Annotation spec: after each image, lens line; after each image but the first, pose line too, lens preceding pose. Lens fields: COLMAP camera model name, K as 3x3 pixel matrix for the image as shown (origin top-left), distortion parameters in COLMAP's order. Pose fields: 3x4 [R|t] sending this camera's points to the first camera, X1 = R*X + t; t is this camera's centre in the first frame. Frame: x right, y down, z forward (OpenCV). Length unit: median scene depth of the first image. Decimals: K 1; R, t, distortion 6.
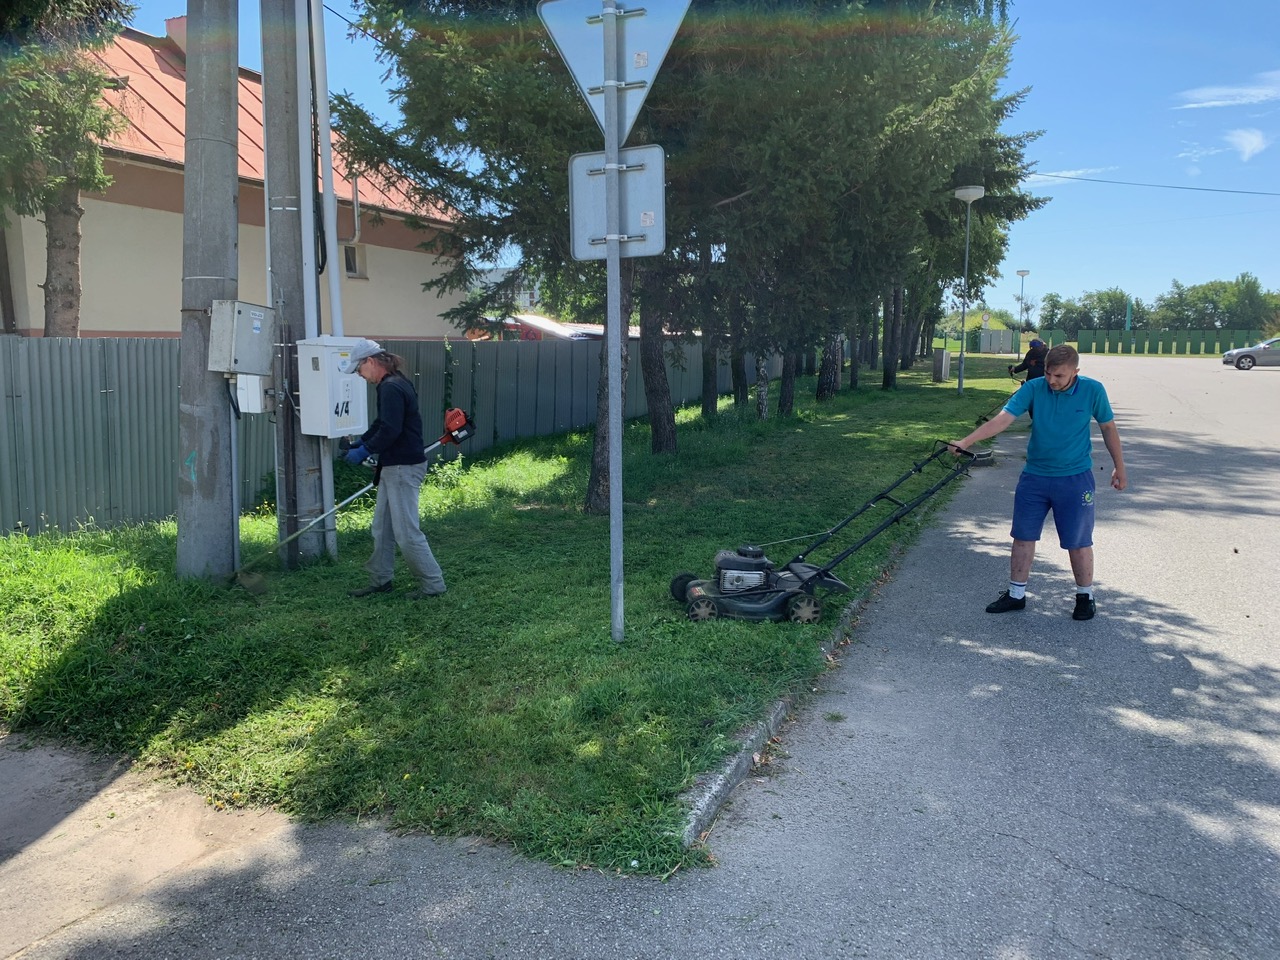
lens RADIAL K [[978.2, 0, 621.4], [0, 978.2, 473.7], [0, 0, 1]] dist [-0.004343, -0.006776]
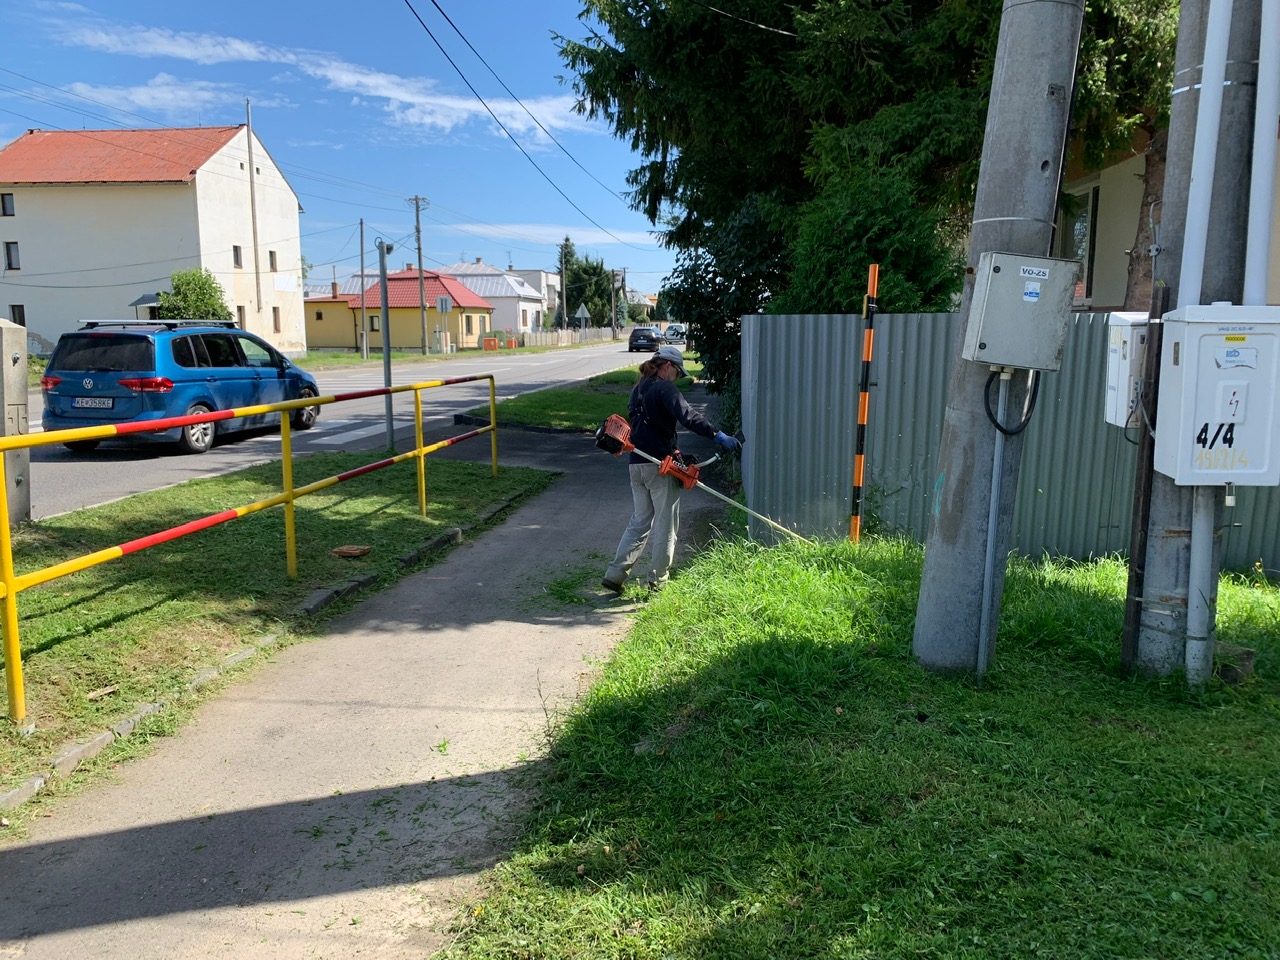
lens RADIAL K [[966.4, 0, 640.0], [0, 966.4, 480.0], [0, 0, 1]] dist [0.036959, -0.090182]
pose [[0.329779, 0.147388, -0.932482, 0.046413], [-0.120579, 0.986224, 0.113239, -0.023489], [0.936326, 0.075094, 0.343008, 0.184747]]
